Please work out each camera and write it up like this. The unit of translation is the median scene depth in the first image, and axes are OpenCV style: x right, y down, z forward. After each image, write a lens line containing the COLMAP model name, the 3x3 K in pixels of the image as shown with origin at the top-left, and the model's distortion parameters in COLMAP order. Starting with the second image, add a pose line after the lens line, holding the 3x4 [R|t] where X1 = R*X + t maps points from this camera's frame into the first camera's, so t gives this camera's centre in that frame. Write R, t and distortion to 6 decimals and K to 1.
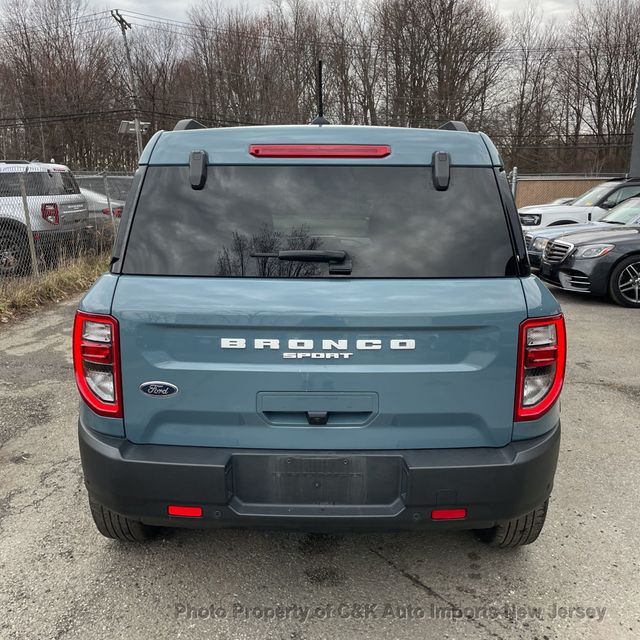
lens RADIAL K [[680.3, 0, 321.0], [0, 680.3, 313.3], [0, 0, 1]] dist [0.028155, 0.000000]
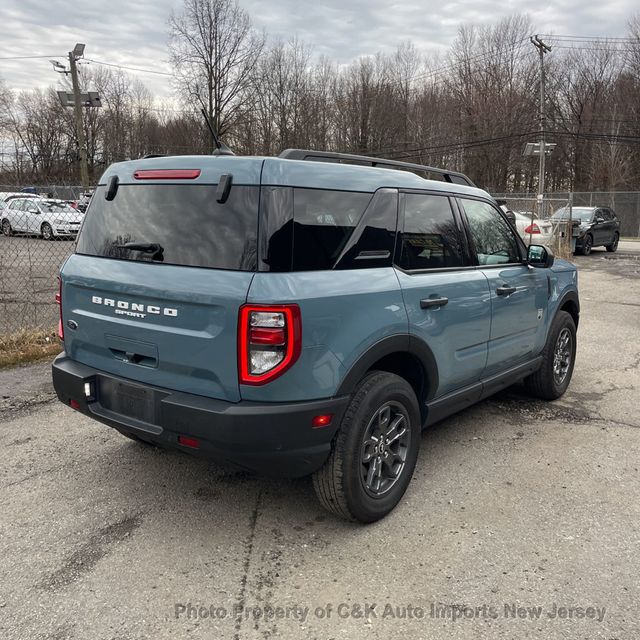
lens RADIAL K [[680.3, 0, 321.3], [0, 680.3, 321.1], [0, 0, 1]] dist [0.028155, 0.000000]
pose [[0.809764, 0.113052, -0.575761, 1.136122], [-0.124096, 0.992063, 0.020263, -0.002902], [0.573482, 0.055041, 0.817367, 0.035896]]
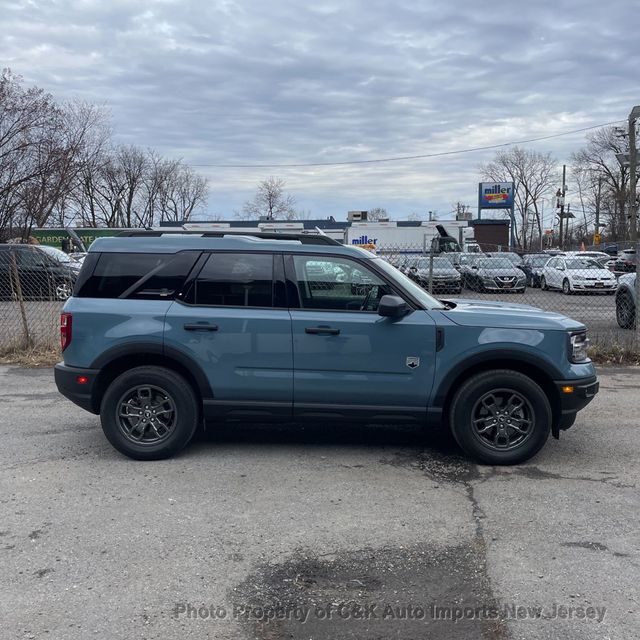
lens RADIAL K [[680.3, 0, 315.9], [0, 680.3, 323.1], [0, 0, 1]] dist [0.028155, 0.000000]
pose [[-0.047554, 0.097864, -0.994063, 3.535749], [-0.180825, 0.977903, 0.104923, -0.574373], [0.982365, 0.184741, -0.028807, 2.967015]]
